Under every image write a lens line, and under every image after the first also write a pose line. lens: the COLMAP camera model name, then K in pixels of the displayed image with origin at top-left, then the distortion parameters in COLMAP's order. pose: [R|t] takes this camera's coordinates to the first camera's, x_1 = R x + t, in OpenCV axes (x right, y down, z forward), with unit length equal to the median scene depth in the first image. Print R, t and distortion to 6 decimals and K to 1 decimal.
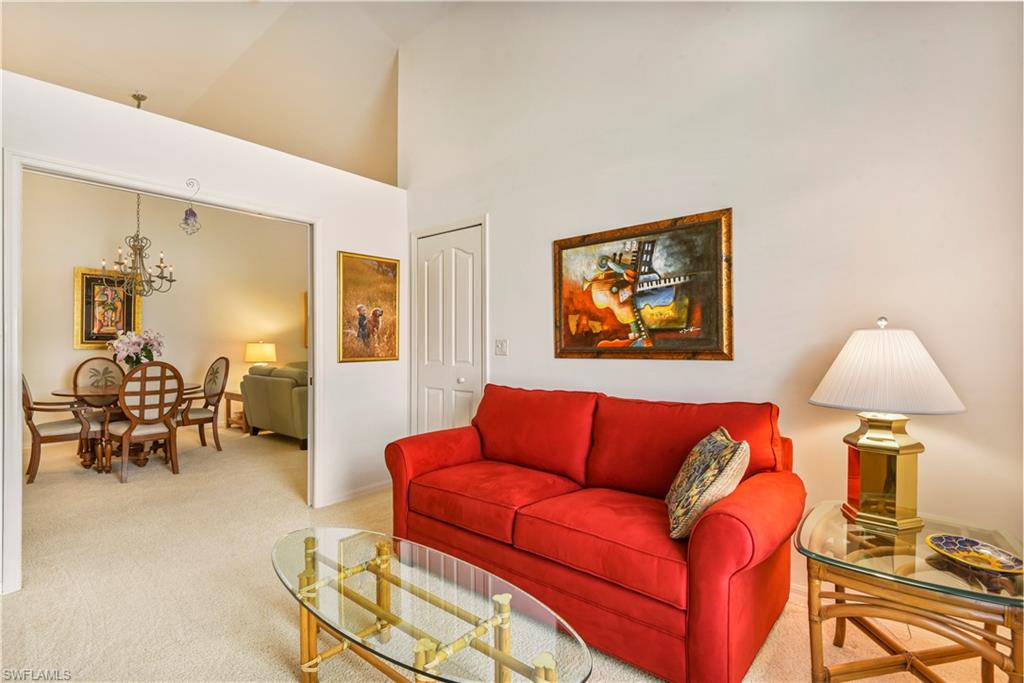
lens RADIAL K [[477.5, 0, 503.3], [0, 477.5, 339.6], [0, 0, 1]] dist [-0.006824, -0.001500]
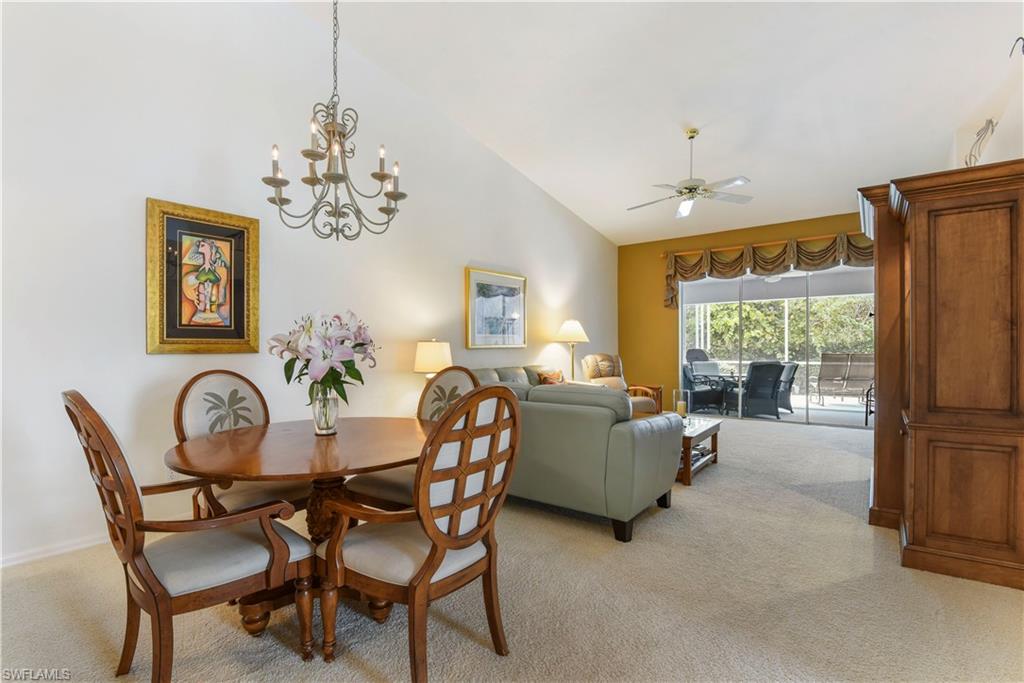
lens RADIAL K [[477.5, 0, 517.2], [0, 477.5, 347.3], [0, 0, 1]] dist [-0.006824, -0.001500]
pose [[0.997899, -0.007148, 0.064387, -0.574241], [0.006334, 0.999898, 0.012833, 0.008911], [-0.064472, -0.012399, 0.997842, 0.485050]]
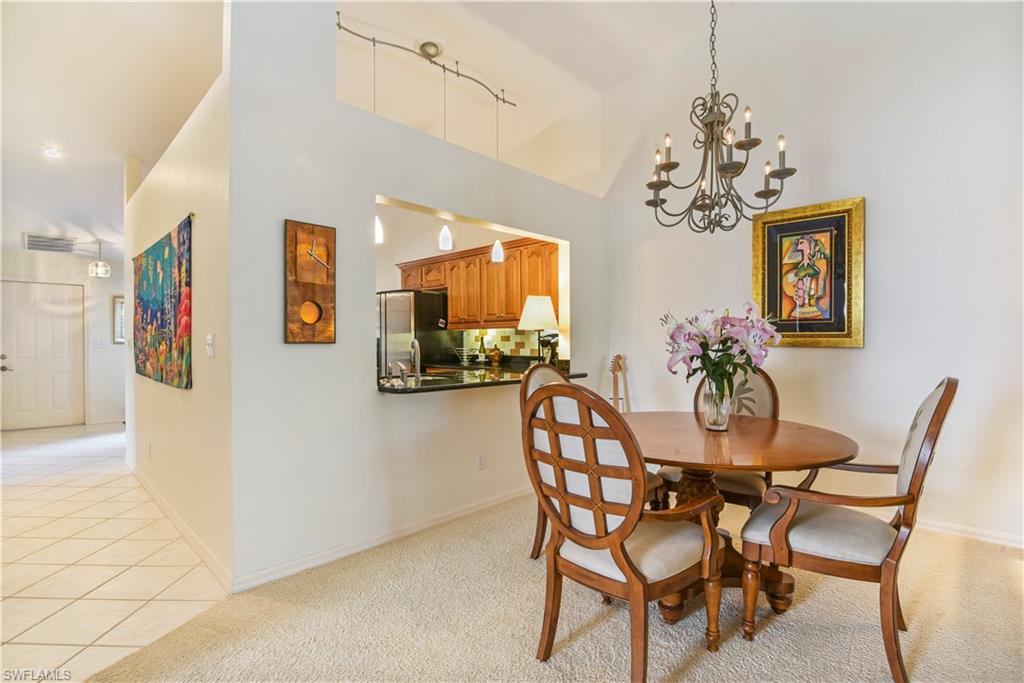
lens RADIAL K [[477.5, 0, 508.8], [0, 477.5, 343.4], [0, 0, 1]] dist [-0.006824, -0.001500]
pose [[-0.045549, 0.006612, -0.998940, -0.284298], [0.009932, 0.999932, 0.006166, 0.010026], [0.998913, -0.009640, -0.045611, 0.760209]]
